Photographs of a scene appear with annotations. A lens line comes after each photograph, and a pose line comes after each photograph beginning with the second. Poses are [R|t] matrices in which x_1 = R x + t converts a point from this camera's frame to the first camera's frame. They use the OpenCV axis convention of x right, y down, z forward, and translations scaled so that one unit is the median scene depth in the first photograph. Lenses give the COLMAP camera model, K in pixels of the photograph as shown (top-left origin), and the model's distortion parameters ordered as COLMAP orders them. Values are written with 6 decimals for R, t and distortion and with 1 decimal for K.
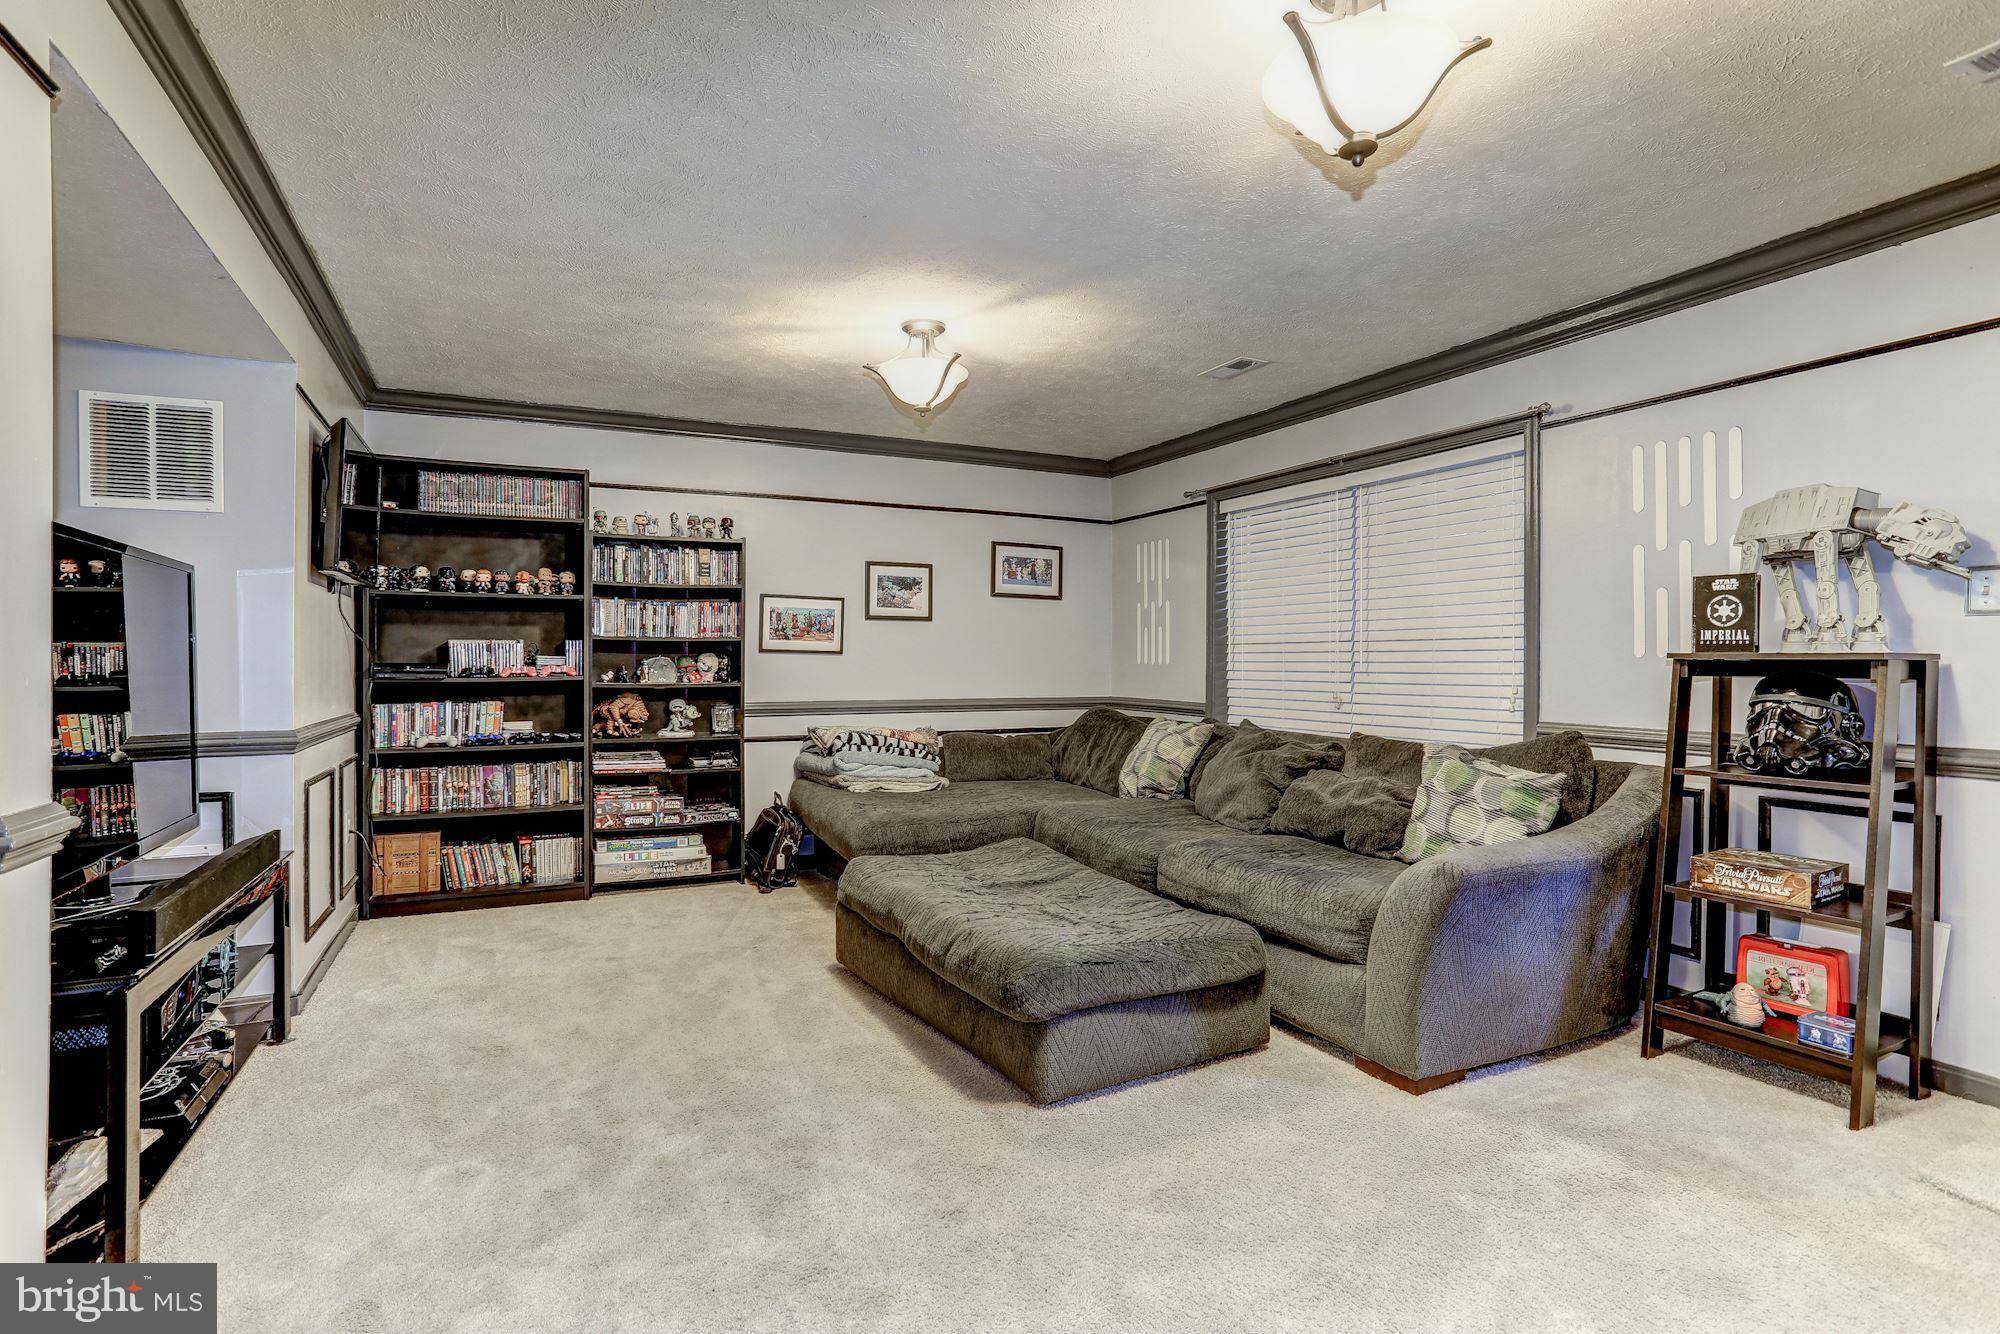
lens RADIAL K [[991.7, 0, 981.4], [0, 991.7, 658.5], [0, 0, 1]] dist [-0.062717, 0.038821]
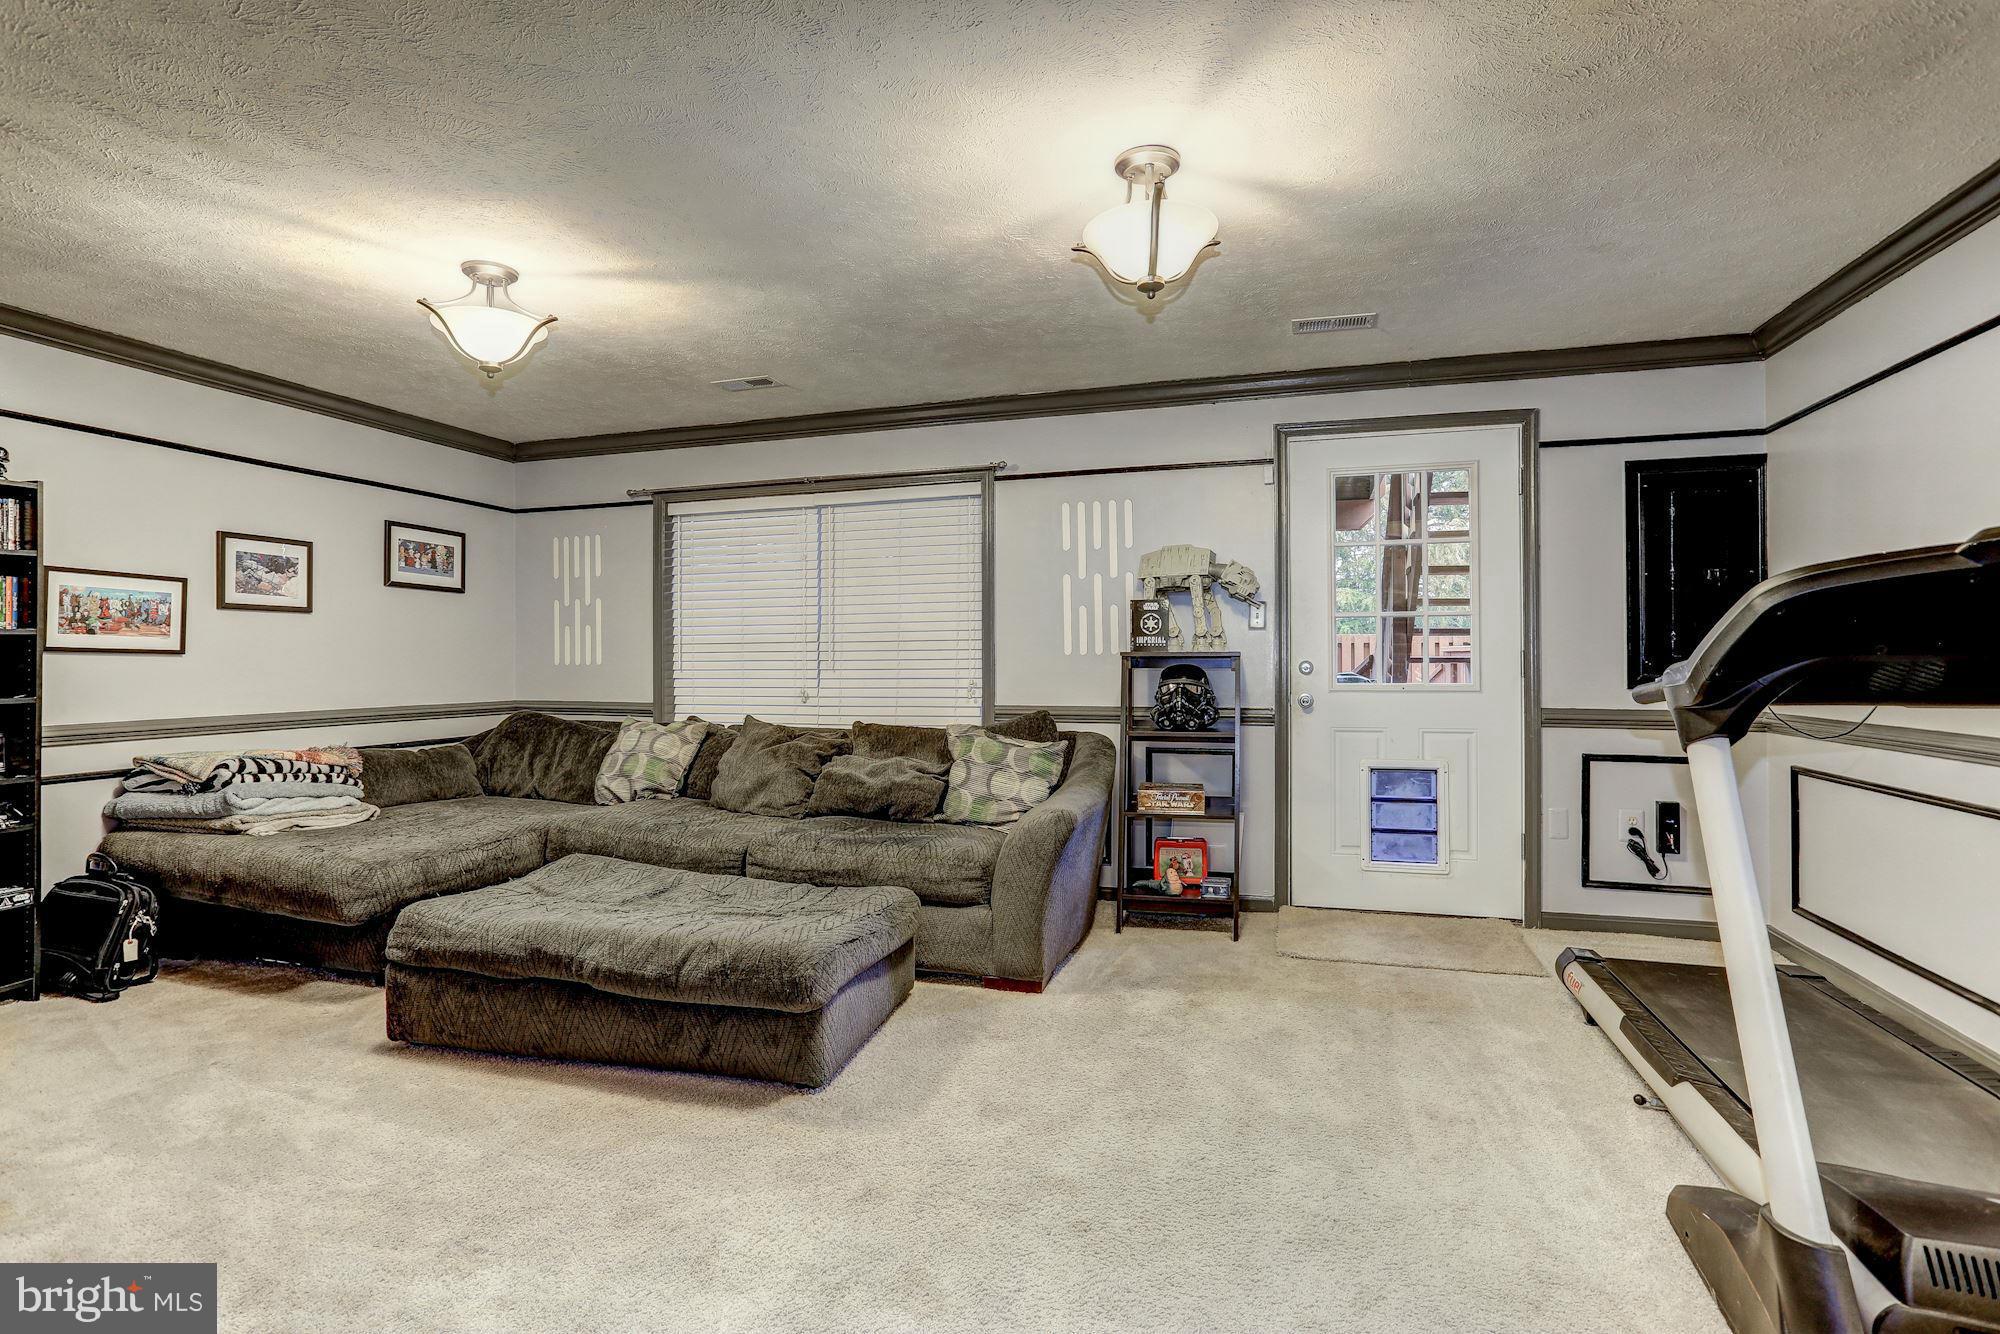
lens RADIAL K [[970.3, 0, 997.0], [0, 970.3, 658.3], [0, 0, 1]] dist [-0.059775, 0.041144]
pose [[0.682239, -0.004803, 0.731114, -0.295389], [0.004922, 0.999986, 0.001977, -0.000186], [-0.731113, 0.002249, 0.682253, 0.091988]]
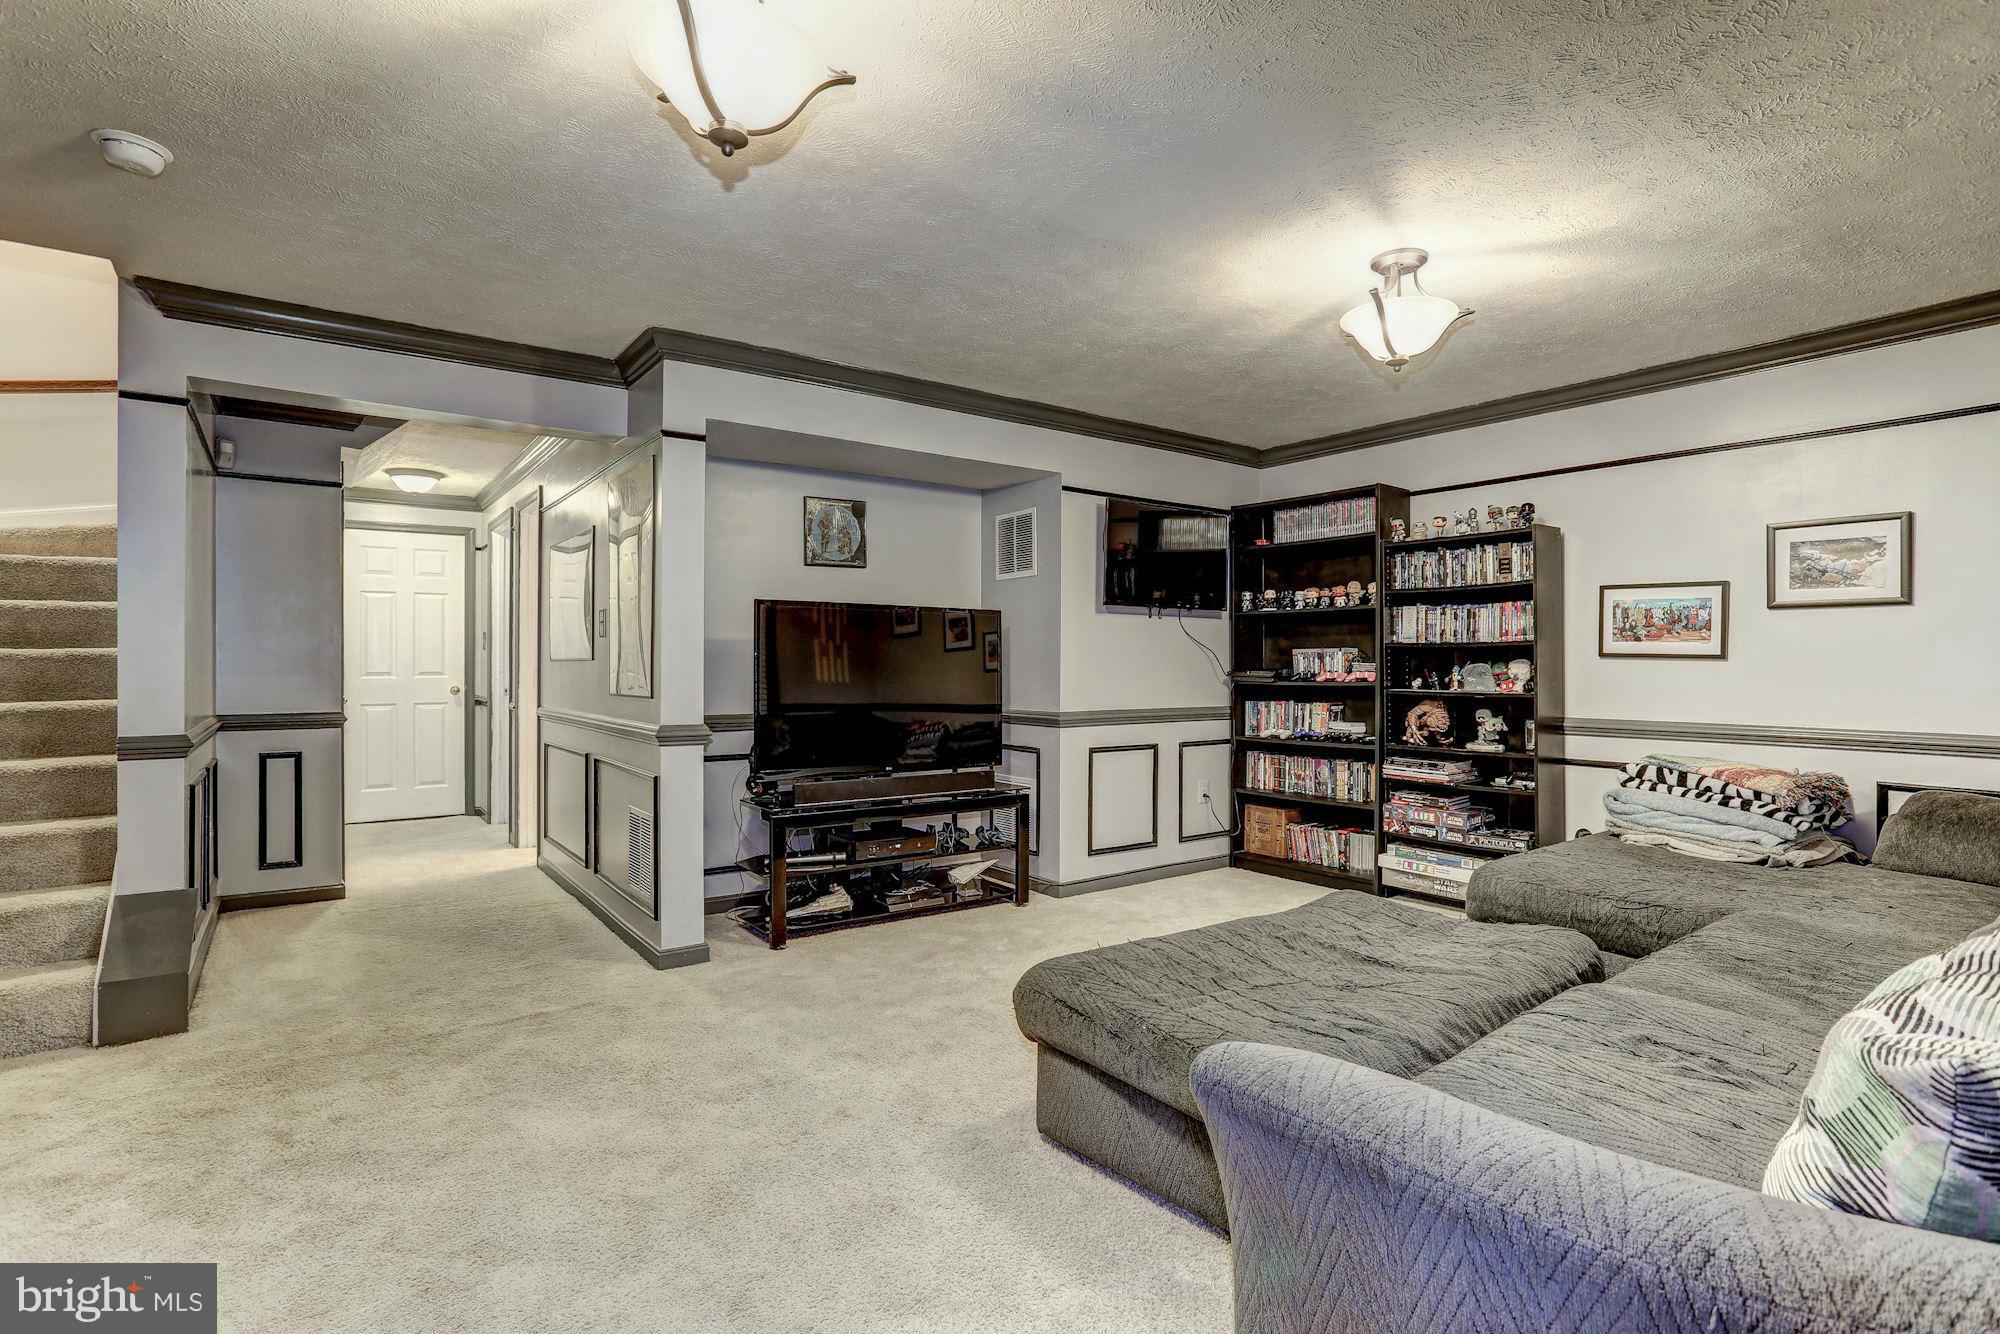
lens RADIAL K [[970.3, 0, 997.0], [0, 970.3, 658.3], [0, 0, 1]] dist [-0.059775, 0.041144]
pose [[0.186141, -0.005960, -0.982505, 0.531749], [-0.000296, 0.999981, -0.006122, -0.000767], [0.982523, 0.001430, 0.186136, 0.424564]]
